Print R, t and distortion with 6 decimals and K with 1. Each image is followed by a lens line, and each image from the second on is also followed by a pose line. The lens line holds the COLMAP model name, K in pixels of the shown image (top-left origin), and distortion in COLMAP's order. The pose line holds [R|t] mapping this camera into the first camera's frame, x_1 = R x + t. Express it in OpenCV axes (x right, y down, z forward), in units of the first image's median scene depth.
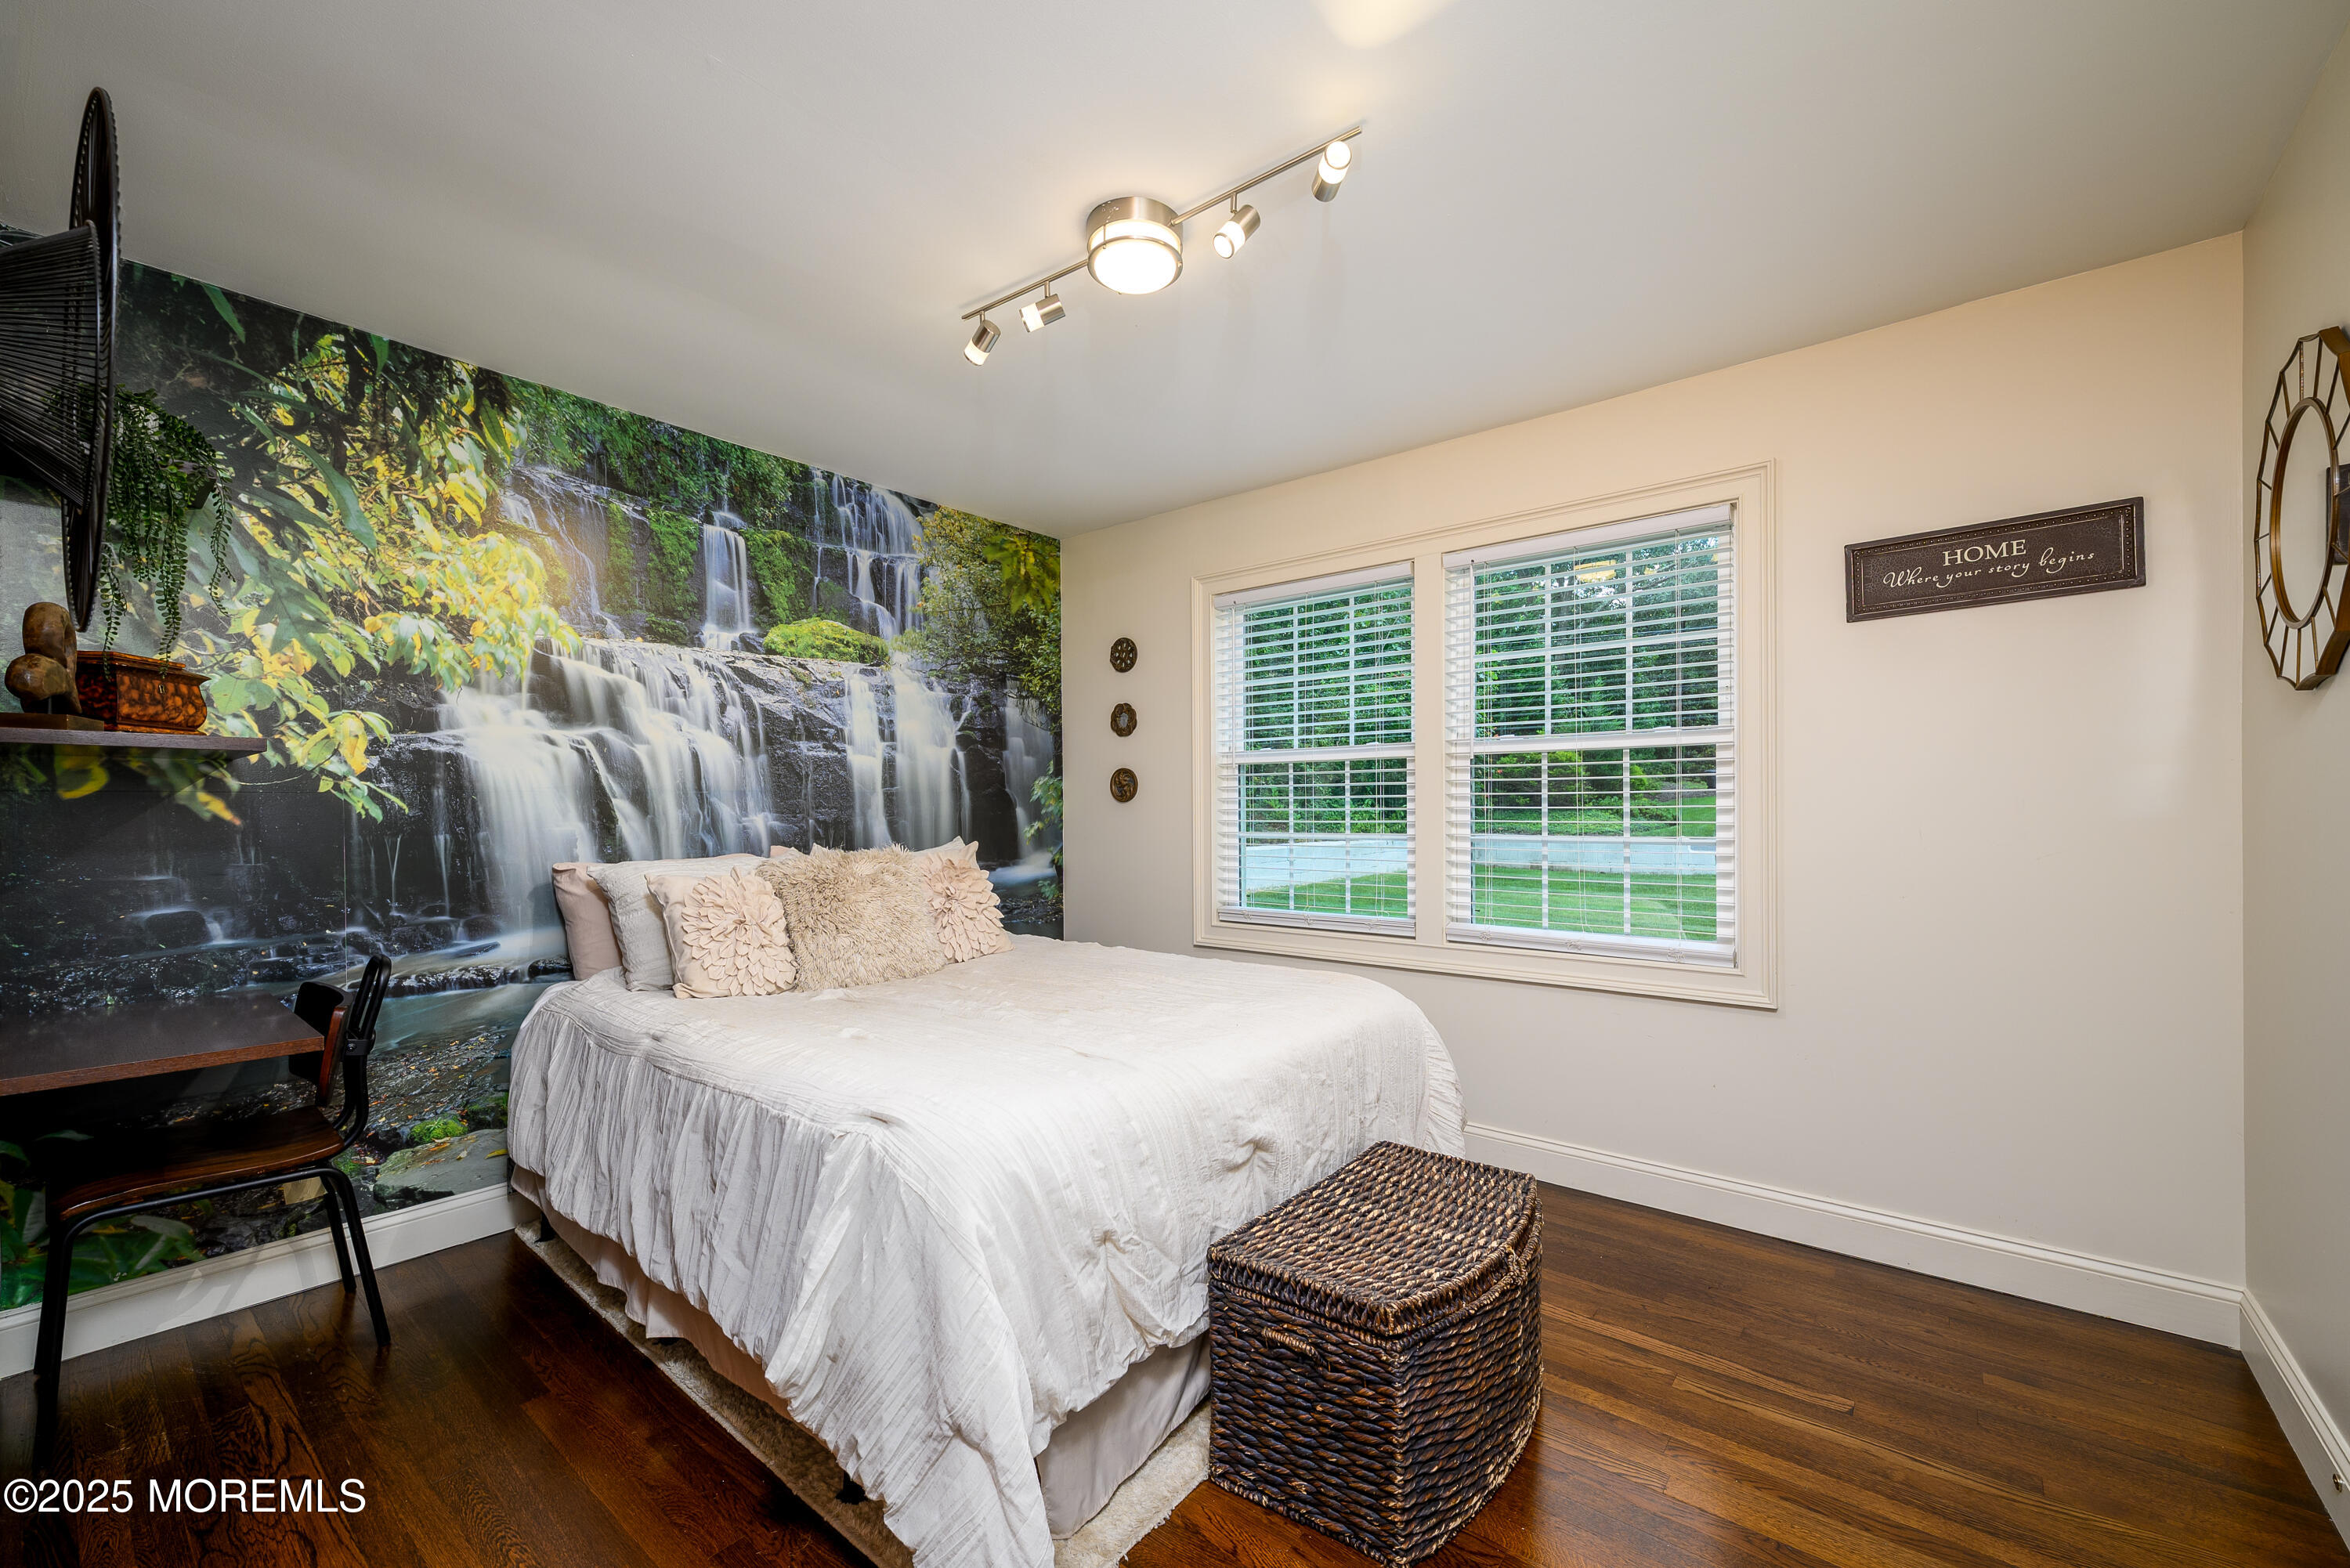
lens RADIAL K [[951.4, 0, 1184.6], [0, 951.4, 804.0], [0, 0, 1]] dist [0.002089, -0.000266]
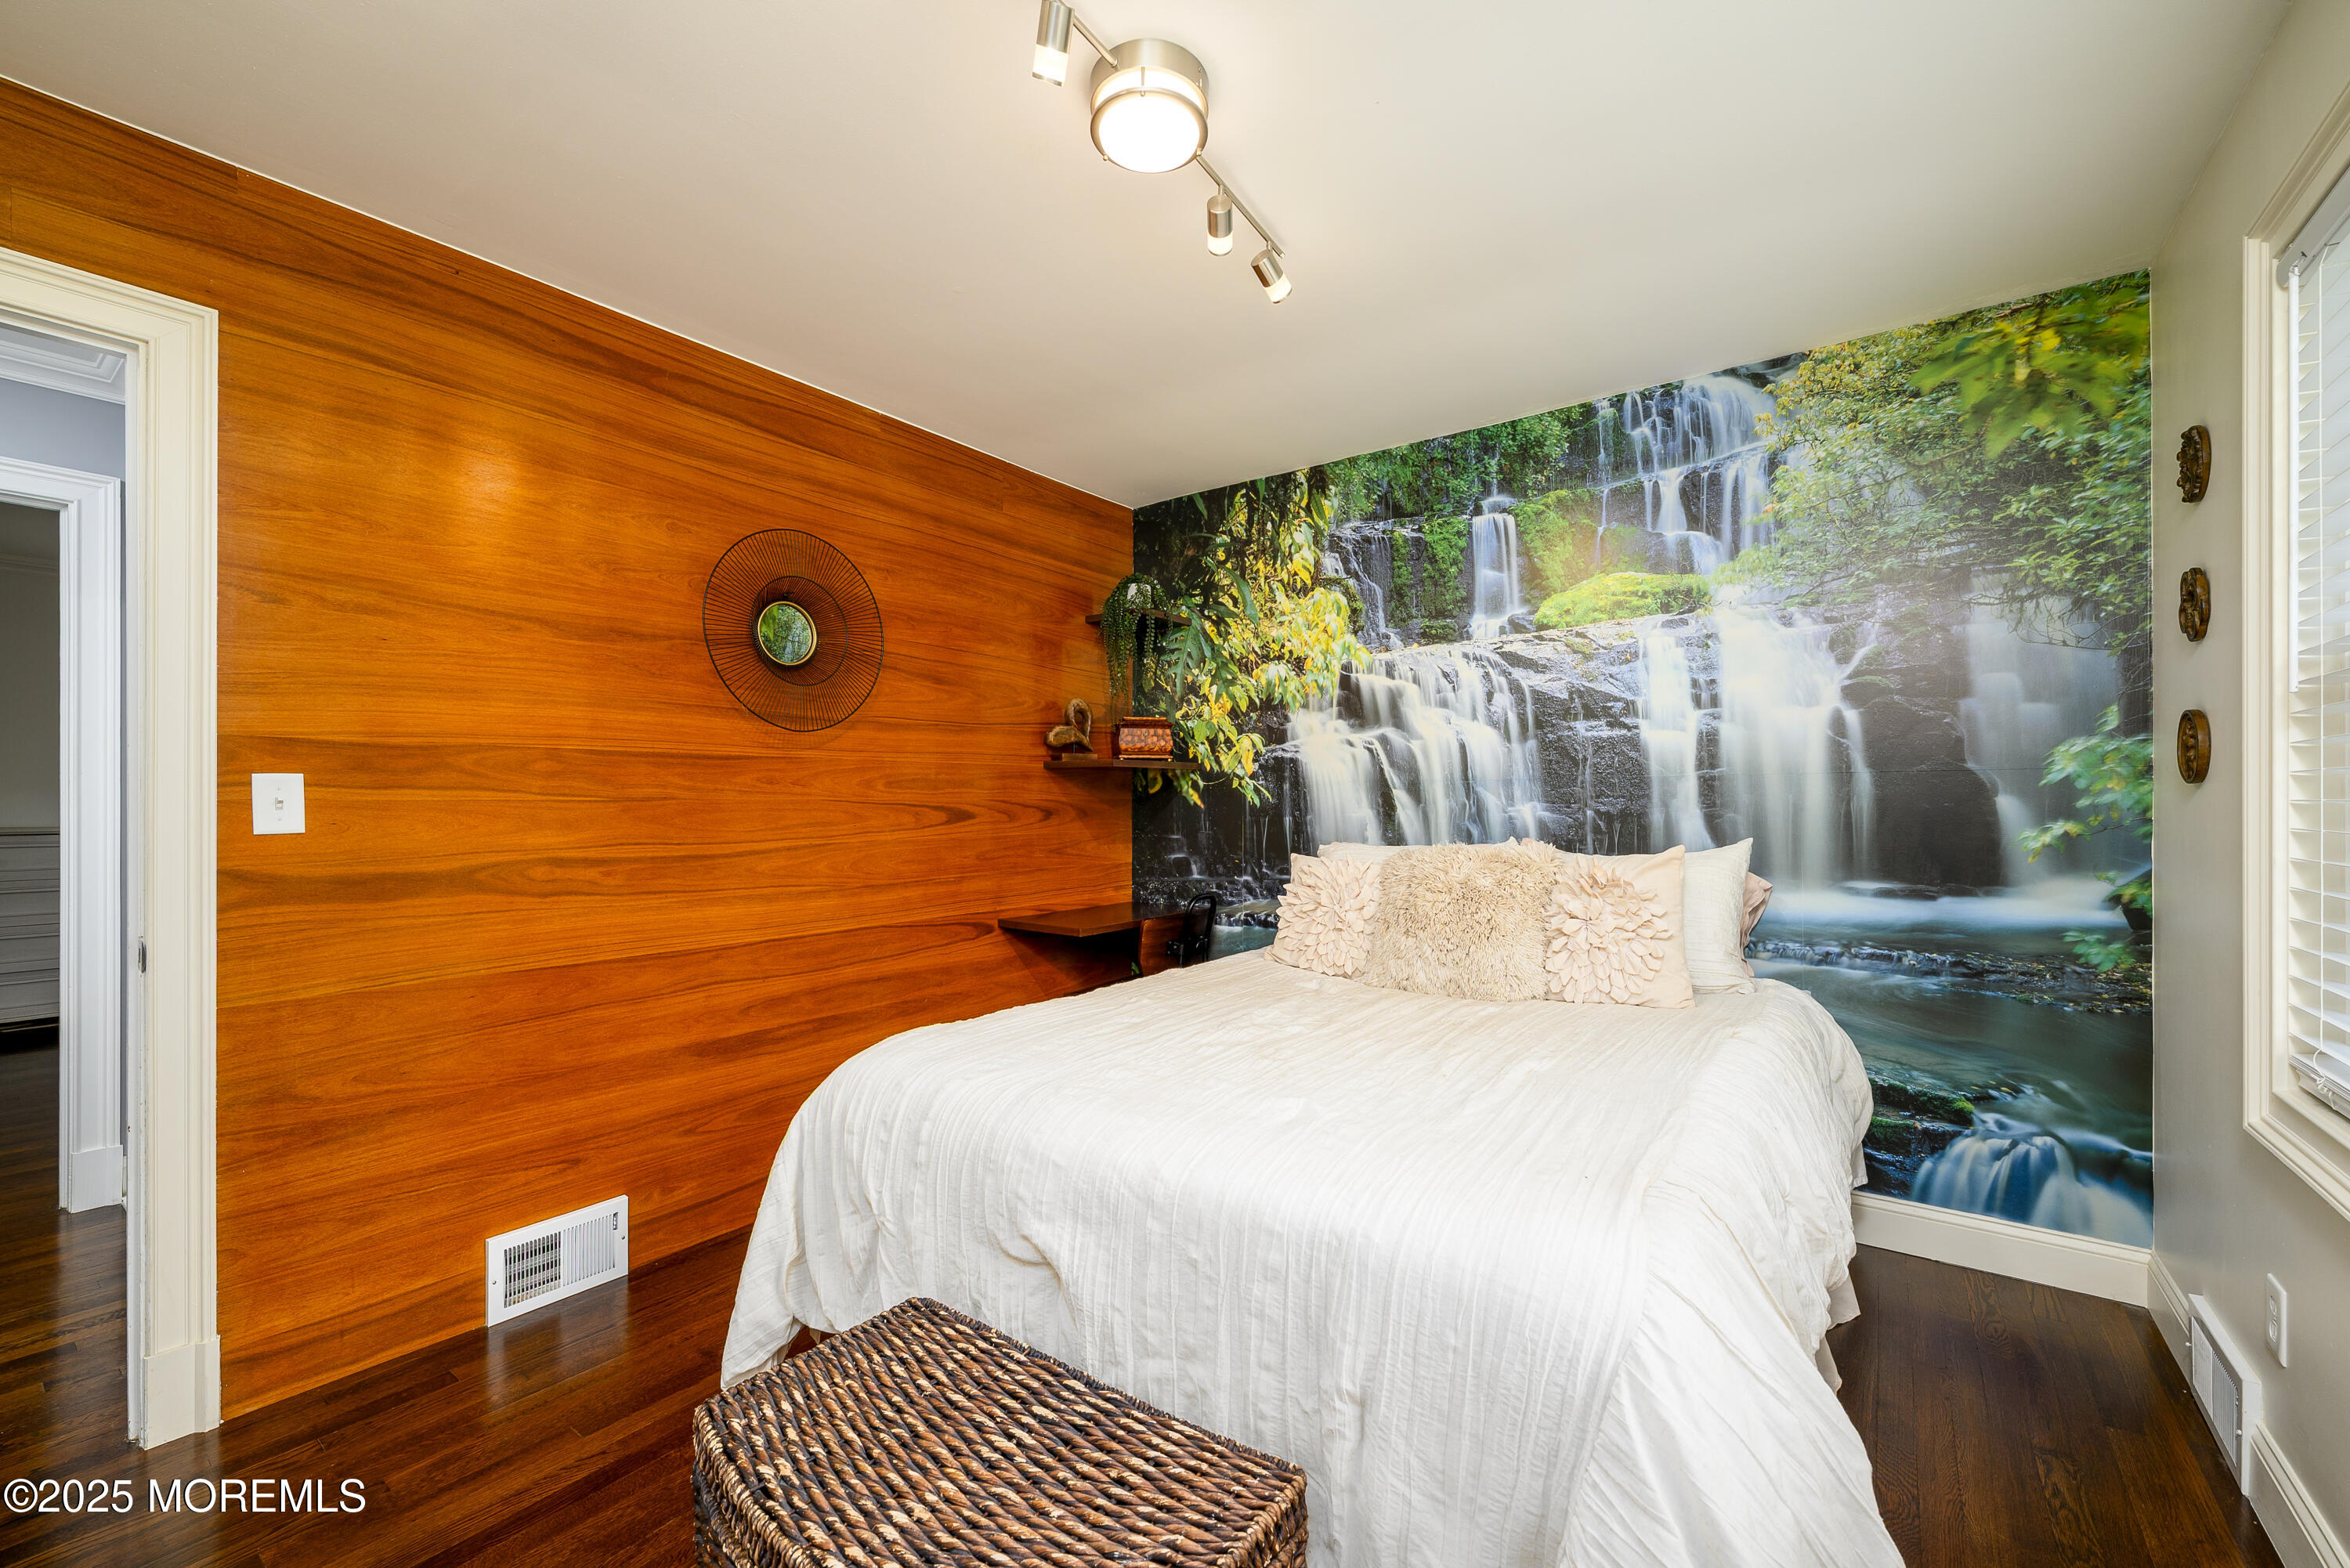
lens RADIAL K [[951.4, 0, 1183.5], [0, 951.4, 791.8], [0, 0, 1]] dist [0.002089, -0.000266]
pose [[0.044506, -0.005165, -0.998996, 0.485996], [0.007108, 0.999963, -0.004854, 0.000951], [0.998984, -0.006885, 0.044541, 0.635142]]
